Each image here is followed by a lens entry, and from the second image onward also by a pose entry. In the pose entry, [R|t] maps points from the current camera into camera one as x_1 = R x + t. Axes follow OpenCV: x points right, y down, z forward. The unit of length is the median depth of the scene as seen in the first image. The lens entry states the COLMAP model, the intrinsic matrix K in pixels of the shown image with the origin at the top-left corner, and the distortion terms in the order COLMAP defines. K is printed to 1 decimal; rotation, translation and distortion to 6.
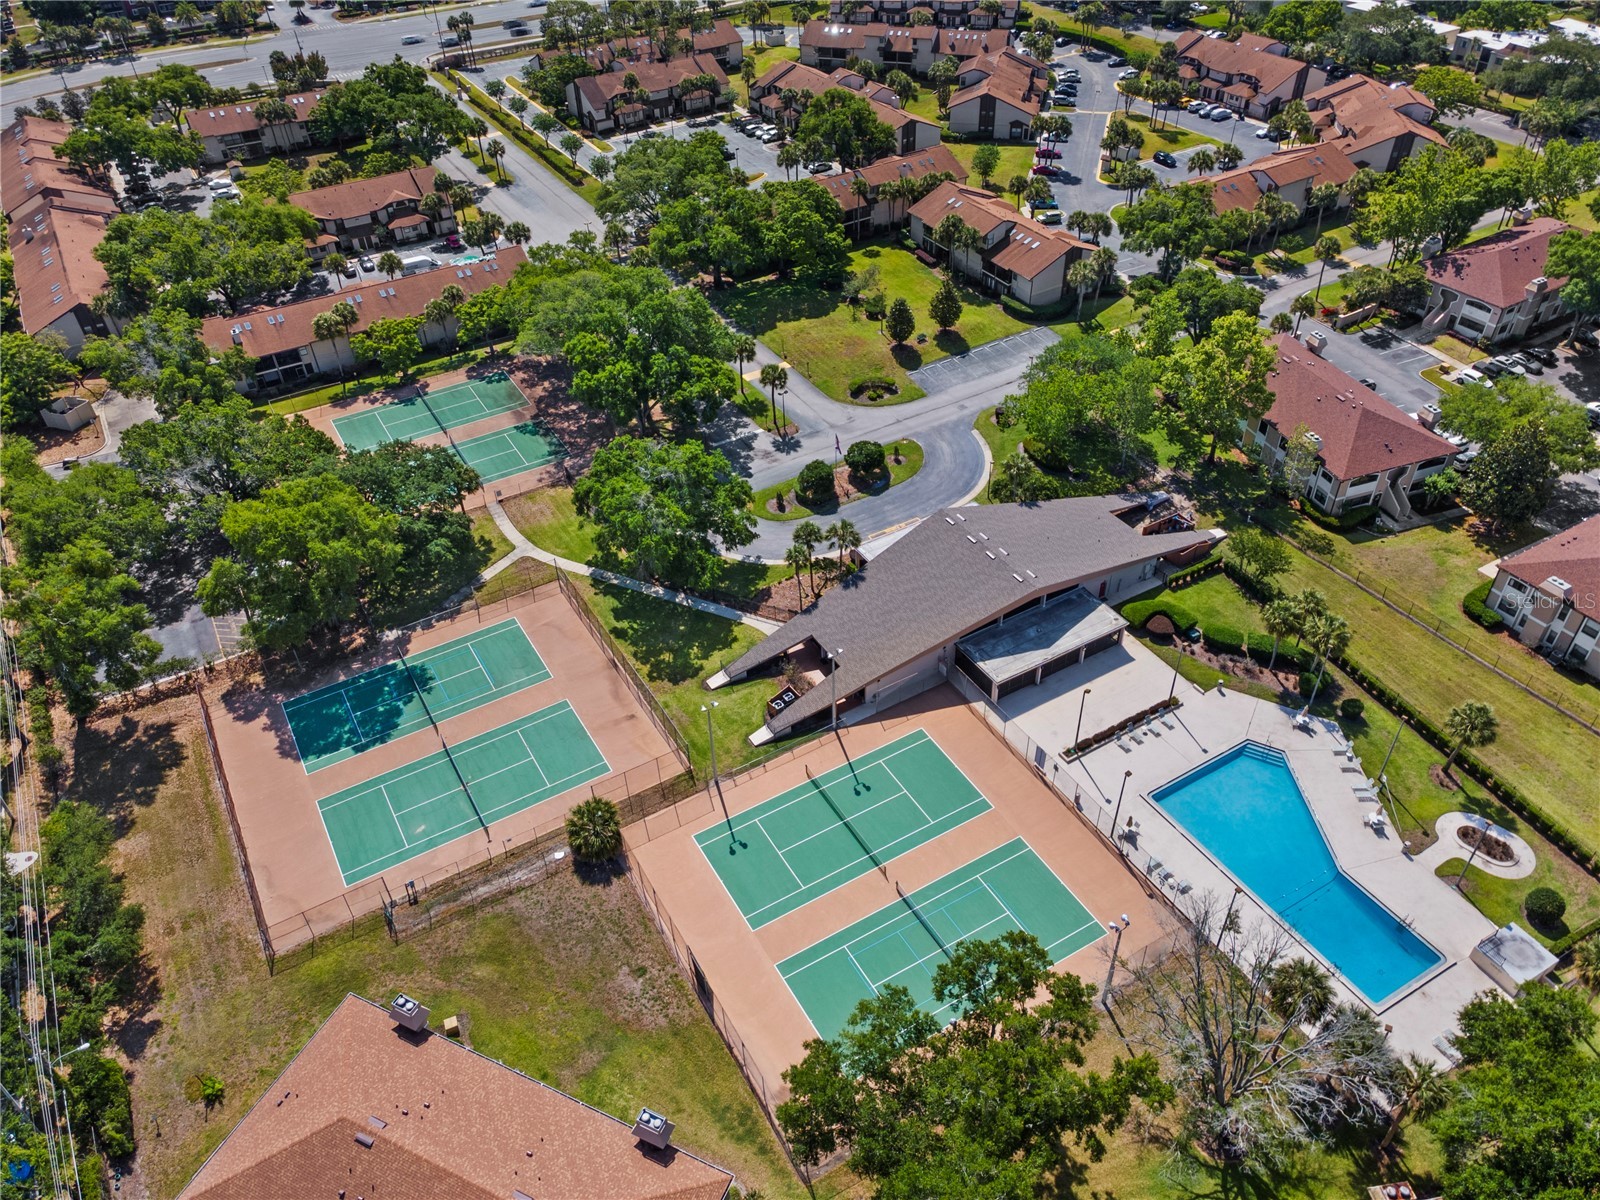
lens RADIAL K [[1169.2, 0, 795.8], [0, 1169.2, 592.9], [0, 0, 1]] dist [0.013373, 0.058360]
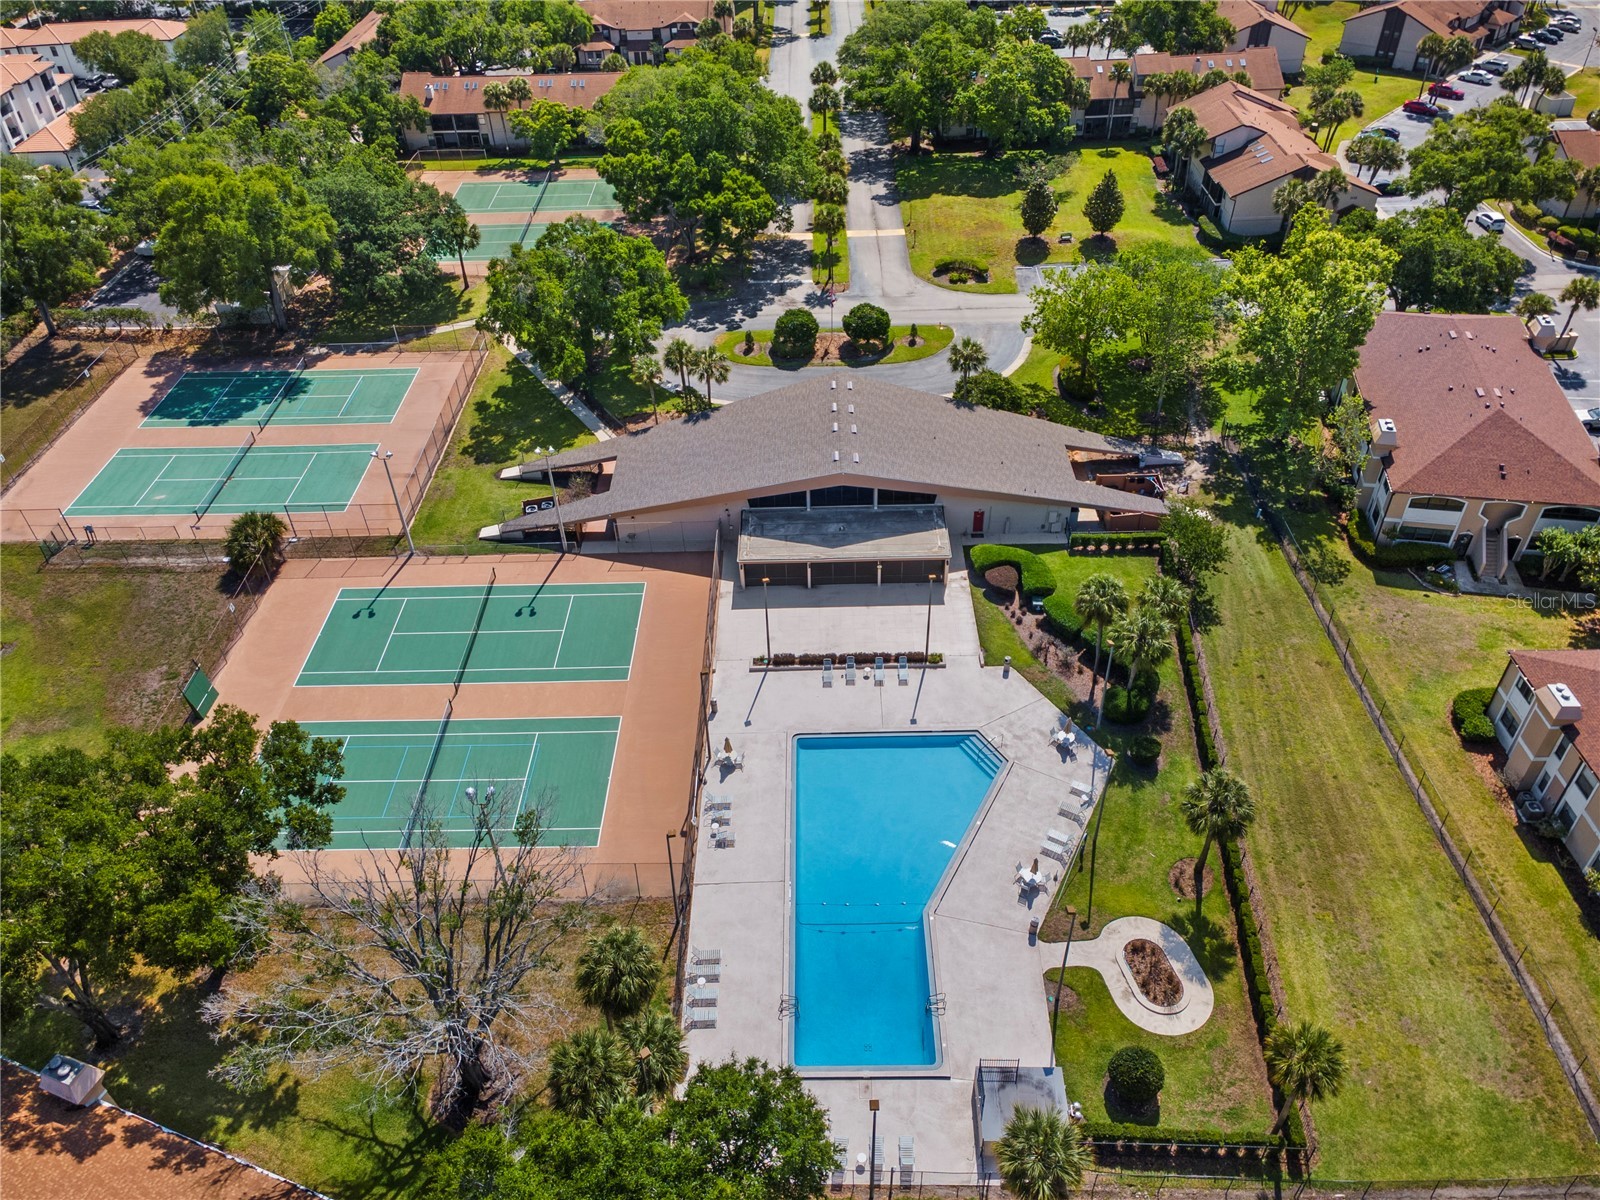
lens RADIAL K [[1169.2, 0, 795.8], [0, 1169.2, 592.9], [0, 0, 1]] dist [0.013373, 0.058360]
pose [[0.861223, 0.327379, -0.388740, 0.516070], [-0.322295, 0.943225, 0.080324, 0.020290], [0.392965, 0.056112, 0.917840, 0.267231]]
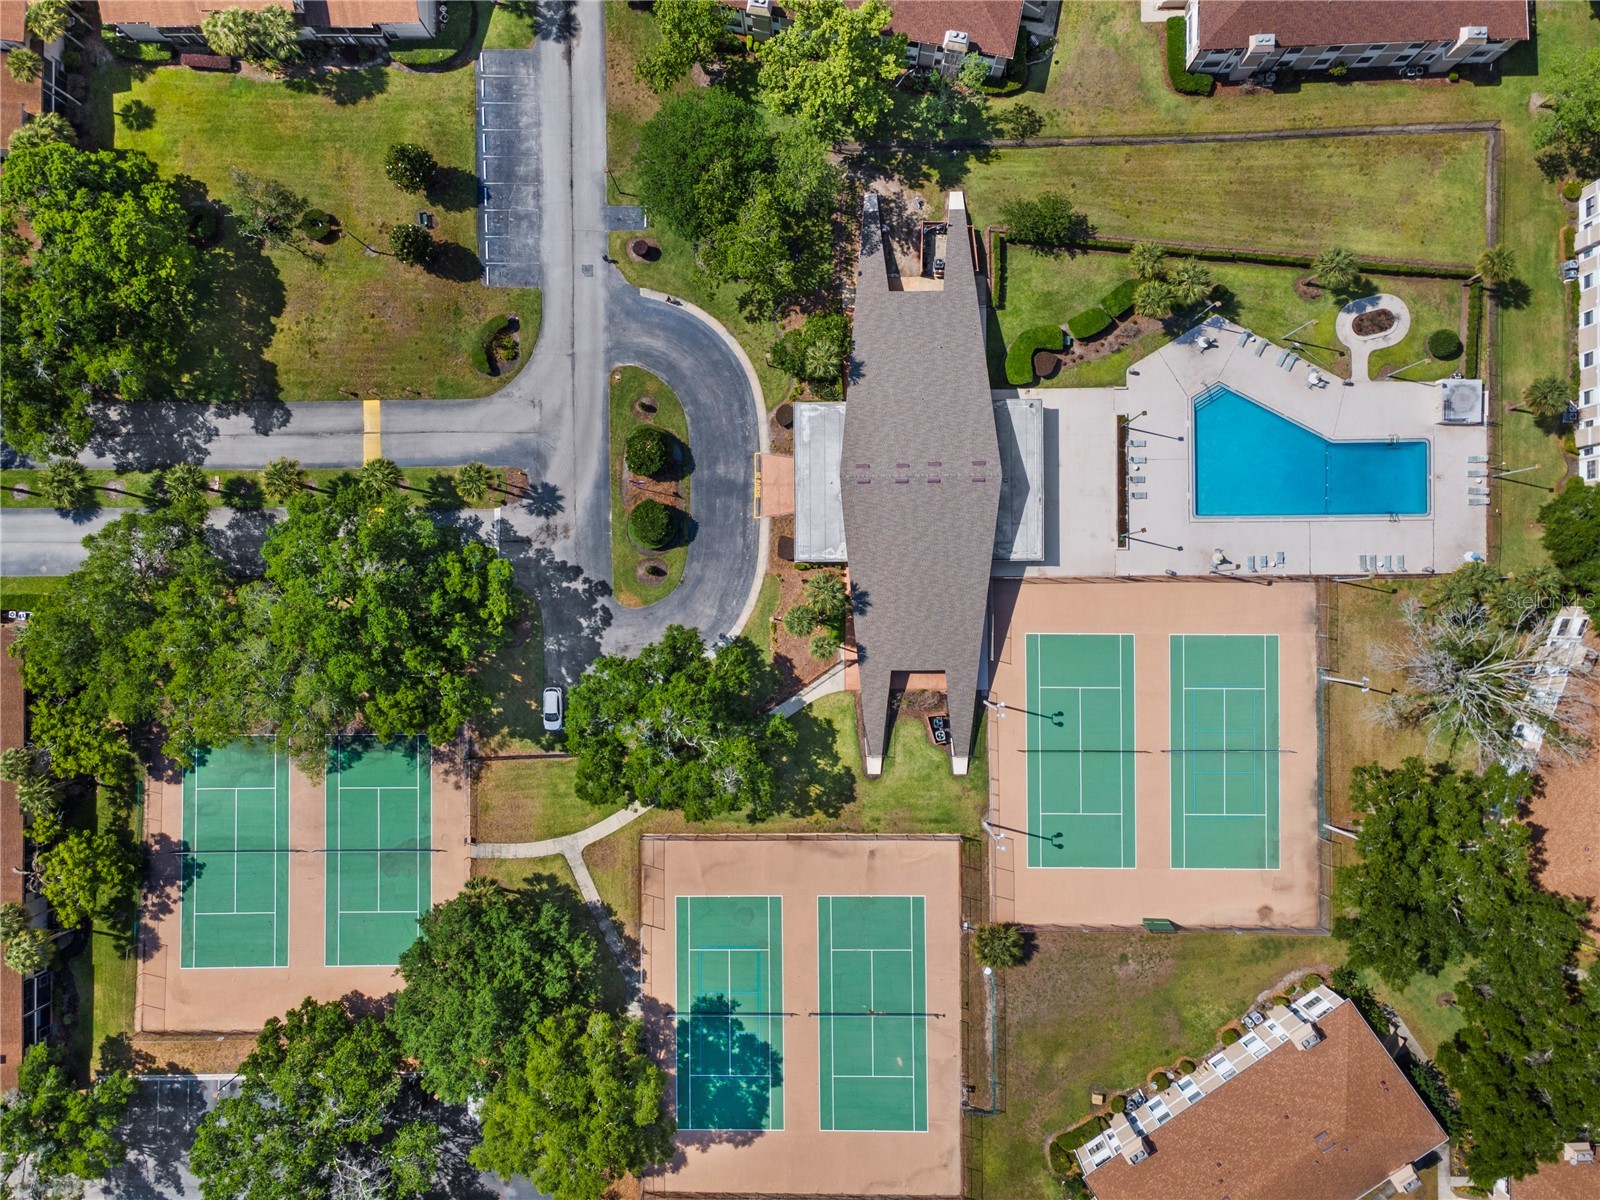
lens RADIAL K [[1169.2, 0, 795.8], [0, 1169.2, 592.9], [0, 0, 1]] dist [0.013373, 0.058360]
pose [[0.499622, -0.865812, 0.027316, 0.002815], [0.562955, 0.348500, 0.749420, -0.824033], [-0.658376, -0.359050, 0.661531, 0.417603]]
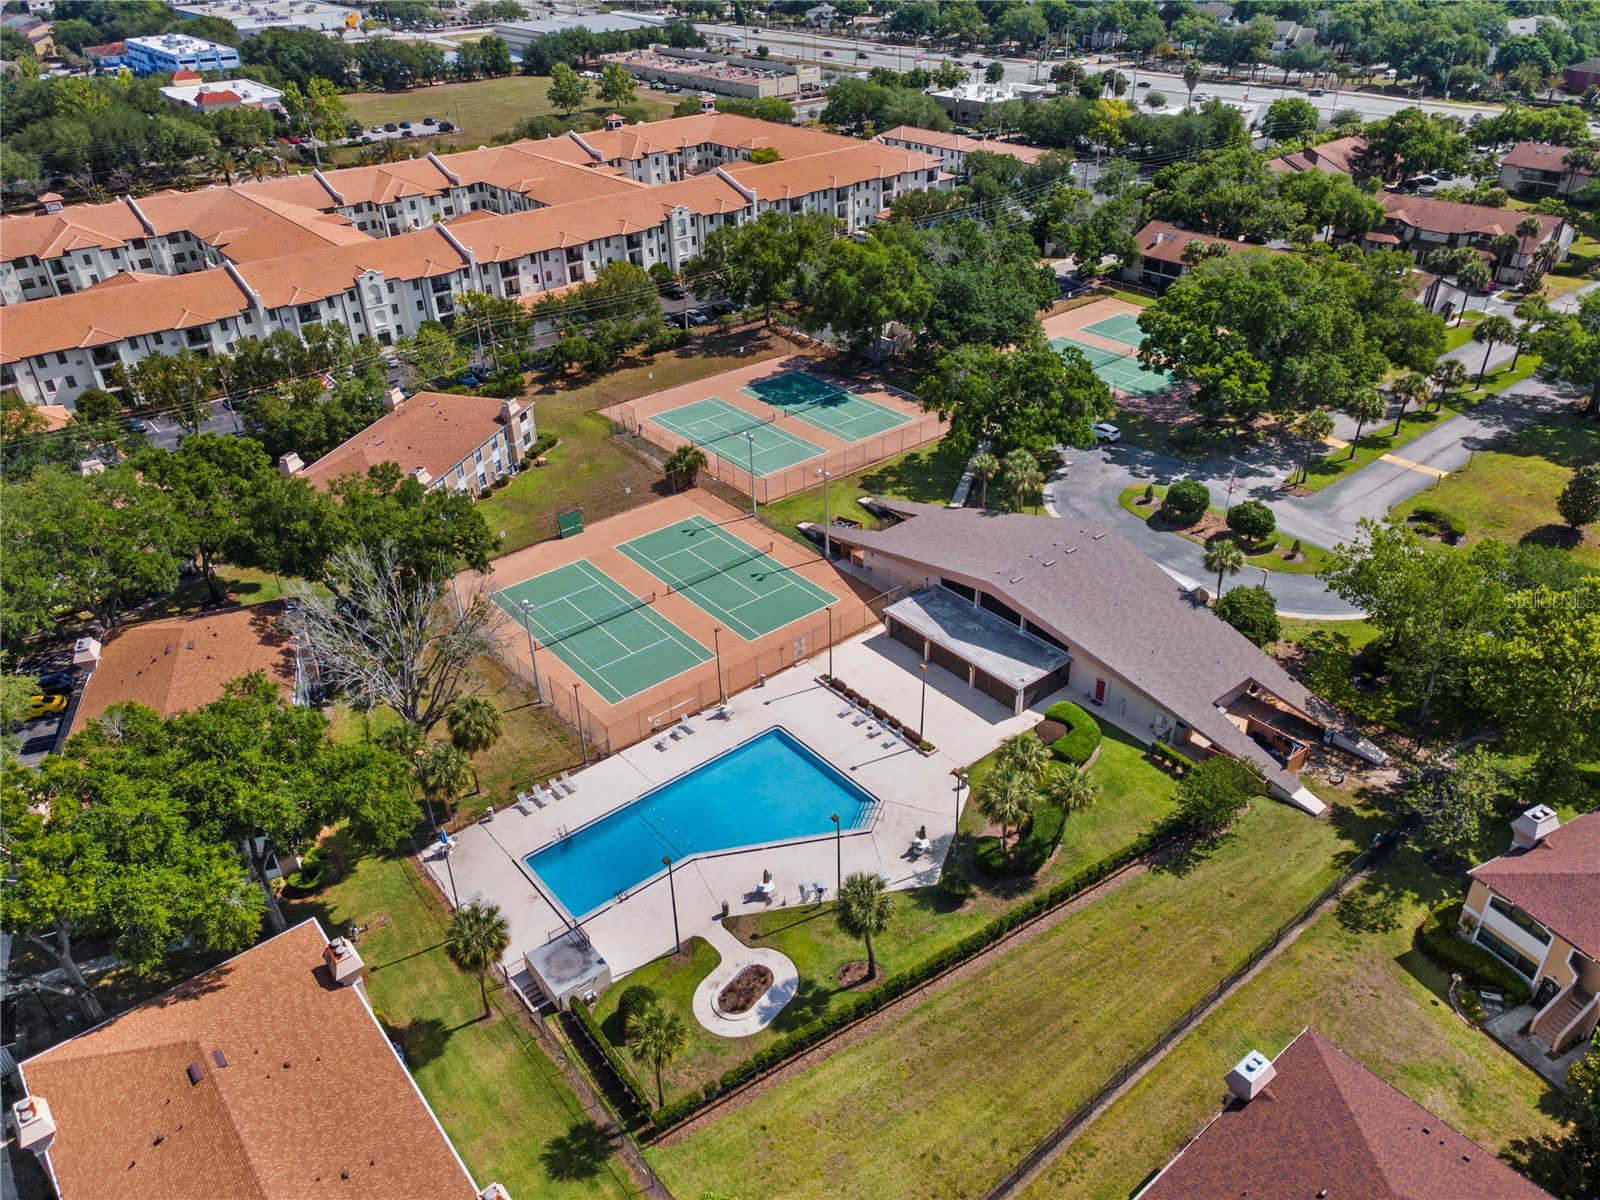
lens RADIAL K [[1169.2, 0, 795.8], [0, 1169.2, 592.9], [0, 0, 1]] dist [0.013373, 0.058360]
pose [[0.153342, 0.539540, -0.827878, 0.930821], [-0.611009, 0.710206, 0.349679, -0.220094], [0.776630, 0.452221, 0.438568, 0.500978]]
